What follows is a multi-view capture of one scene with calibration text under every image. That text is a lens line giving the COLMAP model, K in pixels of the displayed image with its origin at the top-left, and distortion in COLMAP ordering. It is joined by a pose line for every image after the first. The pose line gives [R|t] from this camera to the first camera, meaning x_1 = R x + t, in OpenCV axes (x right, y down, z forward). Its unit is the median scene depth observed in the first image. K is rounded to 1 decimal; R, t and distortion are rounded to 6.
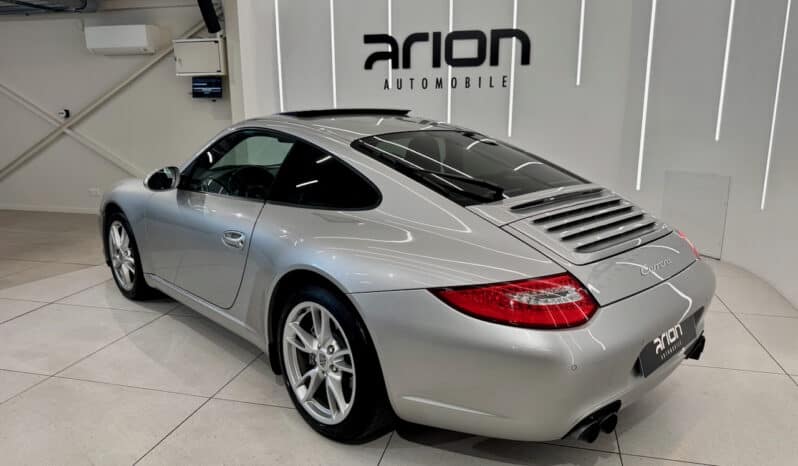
lens RADIAL K [[568.7, 0, 395.8], [0, 568.7, 232.4], [0, 0, 1]] dist [0.081770, -0.098084]
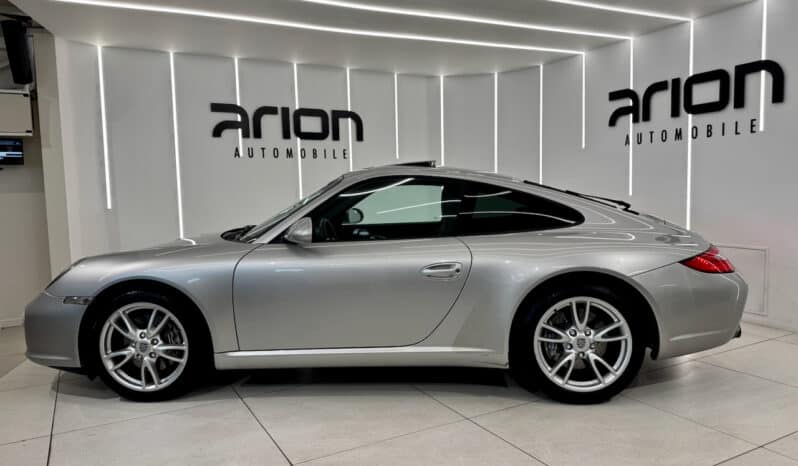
lens RADIAL K [[568.7, 0, 395.8], [0, 568.7, 232.4], [0, 0, 1]] dist [0.081770, -0.098084]
pose [[0.723408, -0.064540, 0.687398, -0.518245], [0.169274, 0.981813, -0.085958, 0.008855], [-0.669349, 0.178541, 0.721176, 0.124706]]
